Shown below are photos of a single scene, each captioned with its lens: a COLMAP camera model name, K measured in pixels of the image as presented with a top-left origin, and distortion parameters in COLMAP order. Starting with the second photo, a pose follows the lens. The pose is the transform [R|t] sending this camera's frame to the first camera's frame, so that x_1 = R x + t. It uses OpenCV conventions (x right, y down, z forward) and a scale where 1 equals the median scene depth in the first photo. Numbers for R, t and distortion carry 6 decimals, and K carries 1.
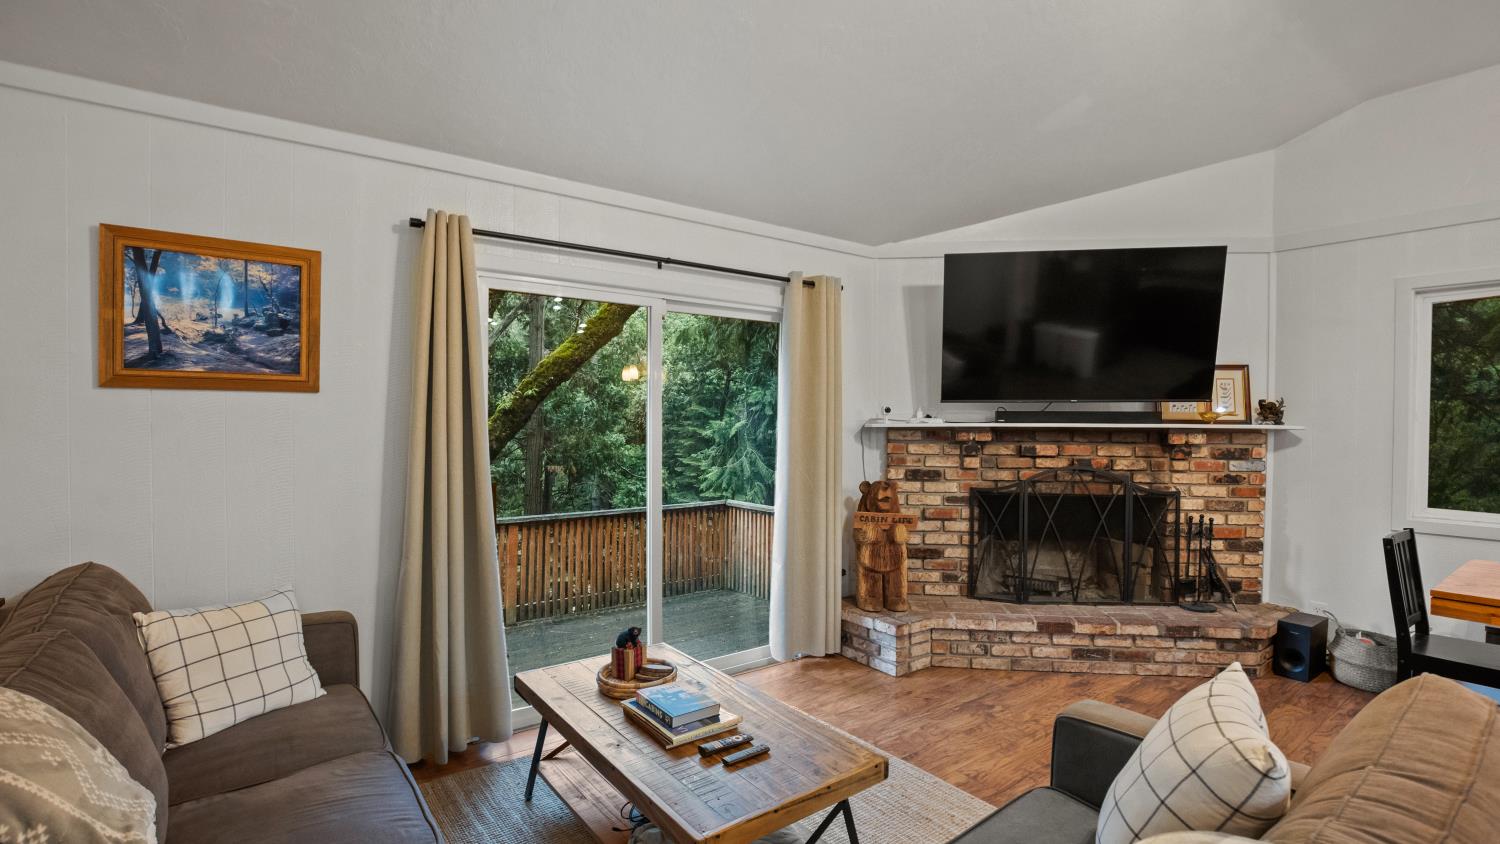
lens RADIAL K [[696.5, 0, 757.8], [0, 696.5, 432.0], [0, 0, 1]] dist [-0.038035, 0.007155]
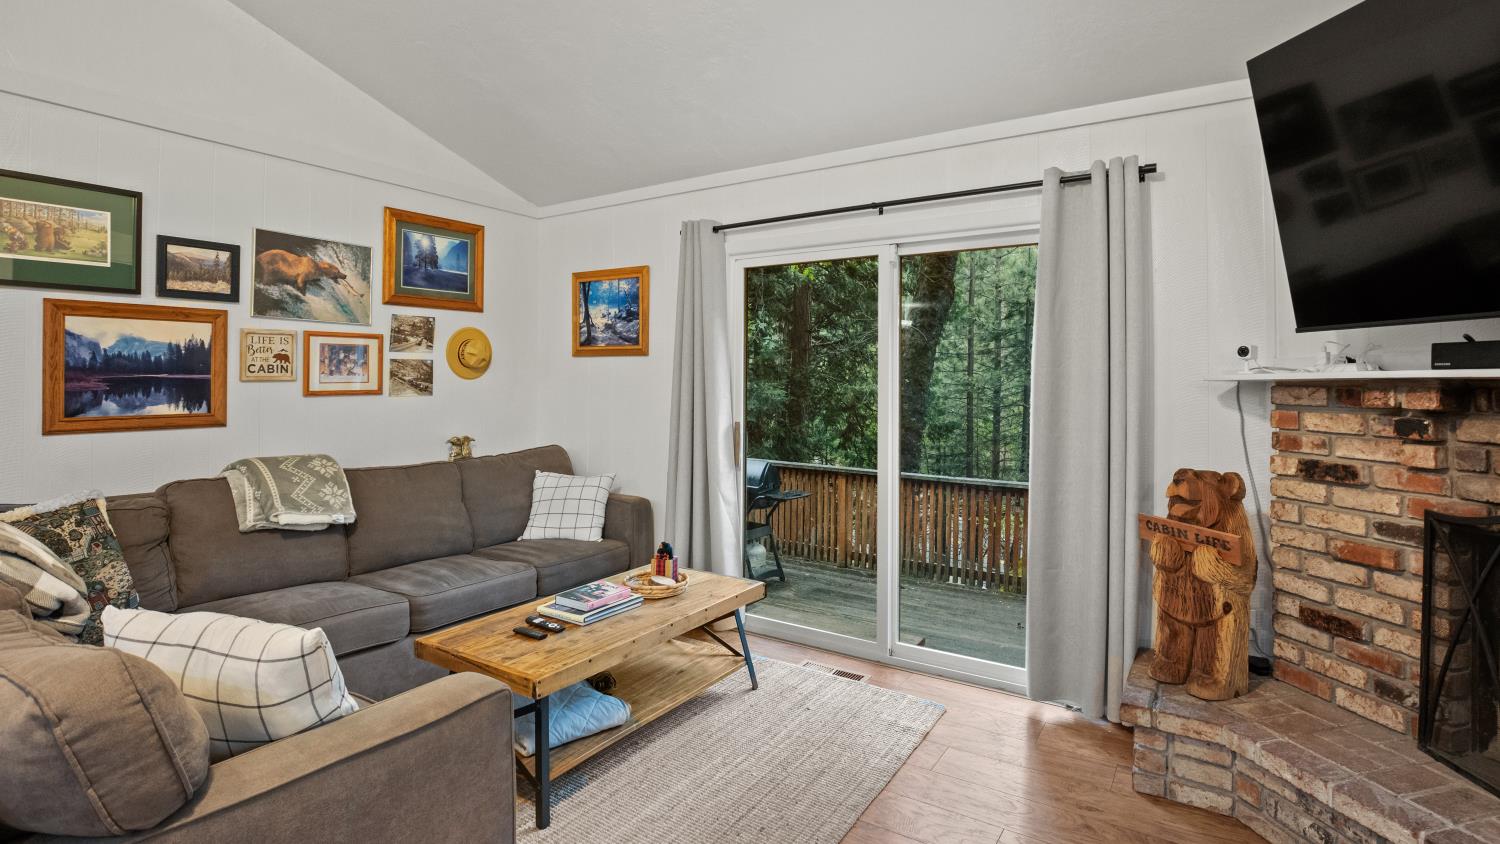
lens RADIAL K [[730.3, 0, 753.7], [0, 730.3, 371.6], [0, 0, 1]] dist [-0.037908, 0.012273]
pose [[0.338441, -0.018362, -0.940808, 0.634656], [-0.023041, 0.999348, -0.027793, 0.011516], [0.940705, 0.031084, 0.337798, 0.429852]]
